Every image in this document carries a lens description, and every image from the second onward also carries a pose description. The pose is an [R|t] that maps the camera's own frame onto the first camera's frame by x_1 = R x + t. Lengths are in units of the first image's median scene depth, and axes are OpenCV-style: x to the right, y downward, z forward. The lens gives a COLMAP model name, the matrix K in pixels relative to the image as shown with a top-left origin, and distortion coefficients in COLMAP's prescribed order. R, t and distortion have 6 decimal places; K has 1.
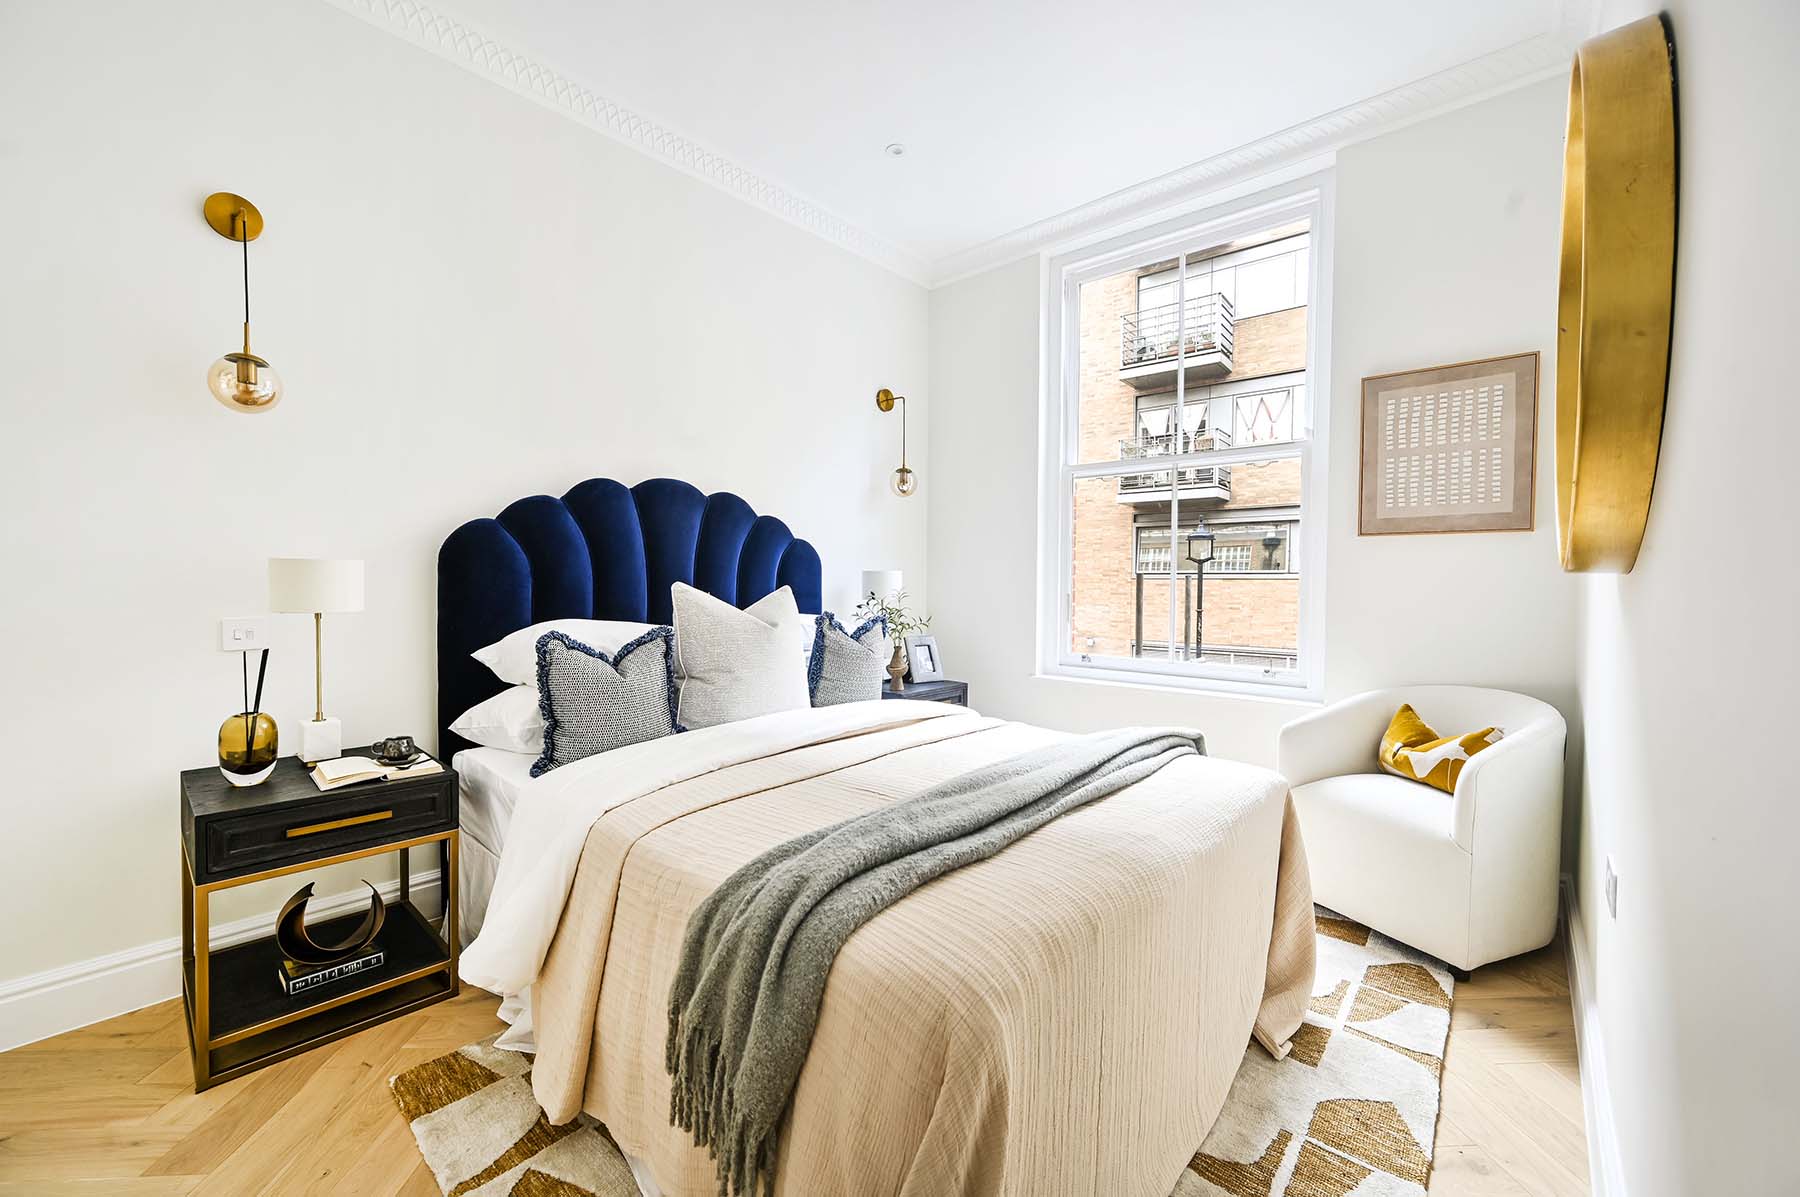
lens RADIAL K [[711.0, 0, 897.2], [0, 711.0, 598.7], [0, 0, 1]] dist [-0.000278, 0.000729]
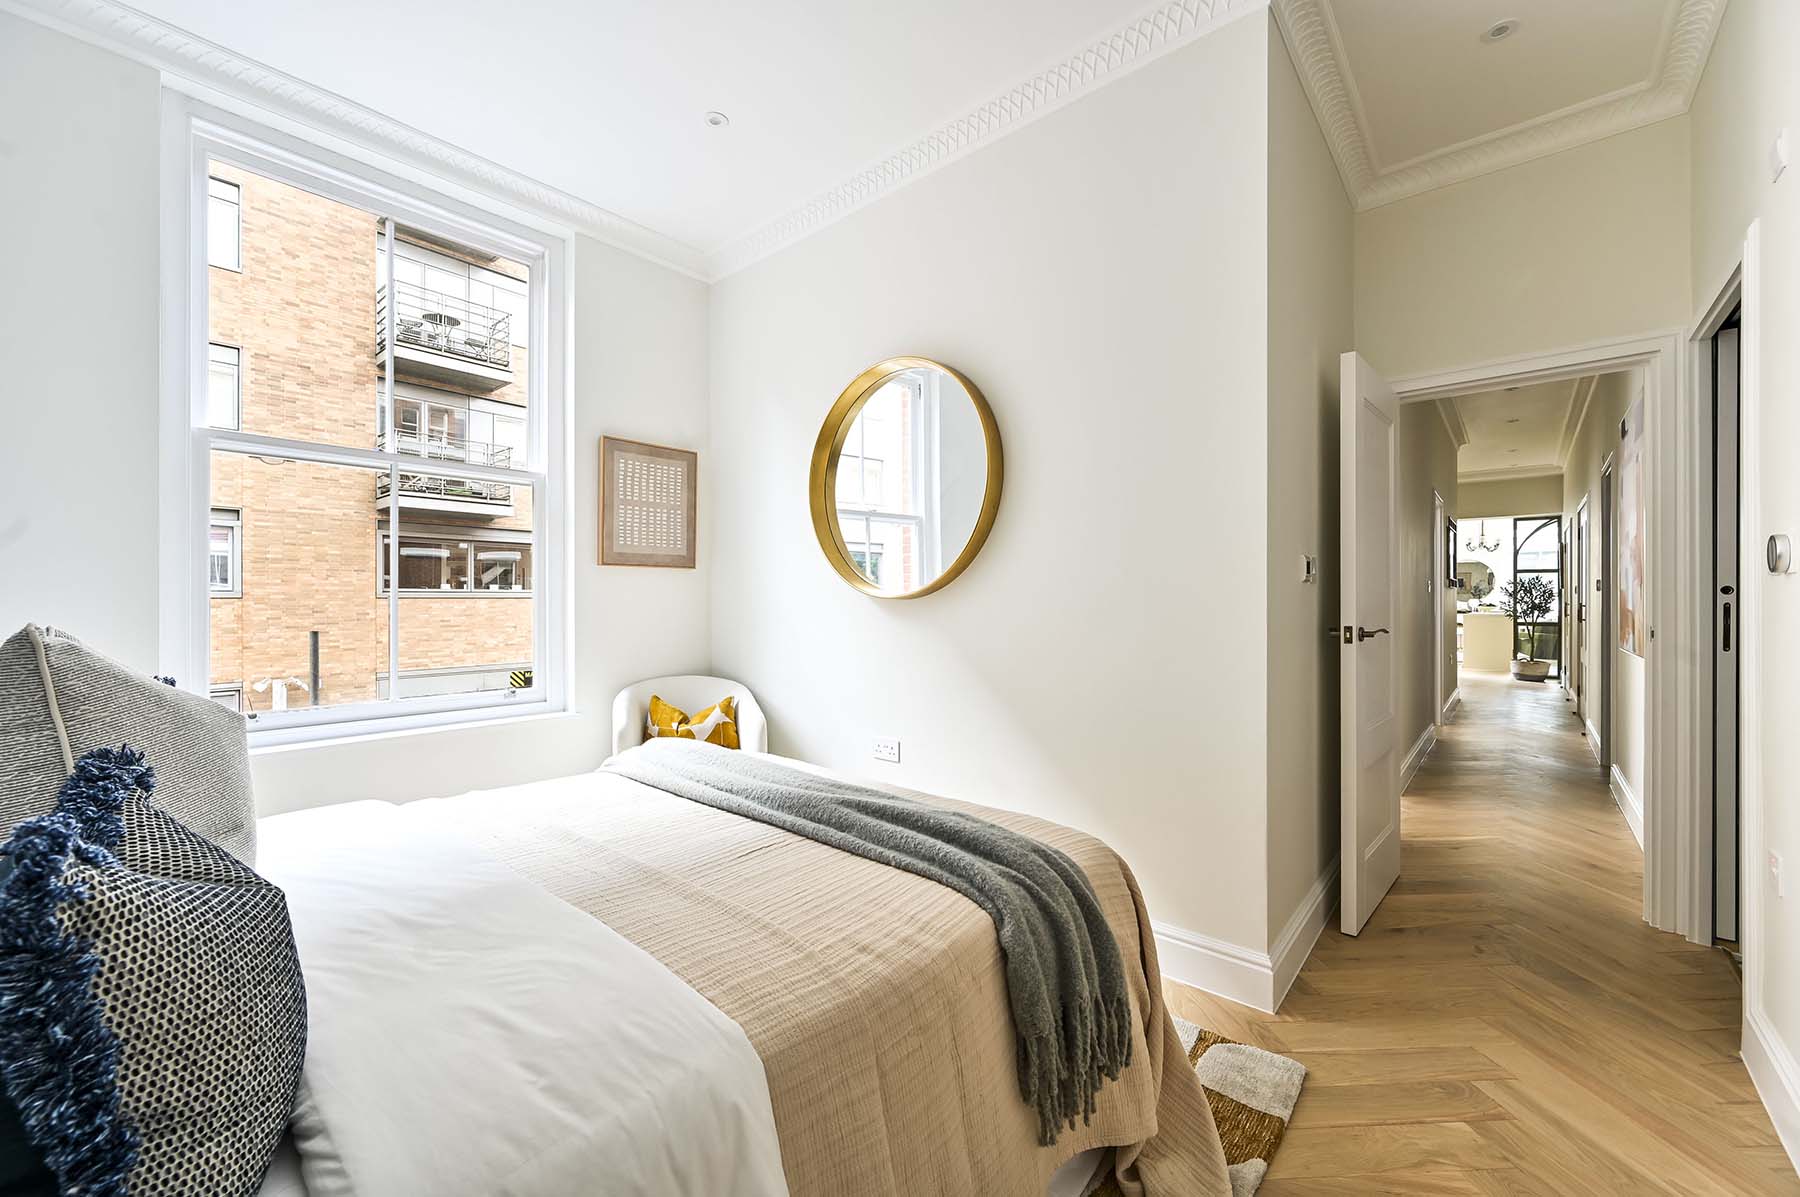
lens RADIAL K [[711.0, 0, 897.2], [0, 711.0, 598.7], [0, 0, 1]] dist [-0.000278, 0.000729]
pose [[-0.000638, -0.002695, 0.999996, -0.568285], [0.023578, 0.999718, 0.002709, -0.022816], [-0.999722, 0.023580, -0.000574, 0.510985]]
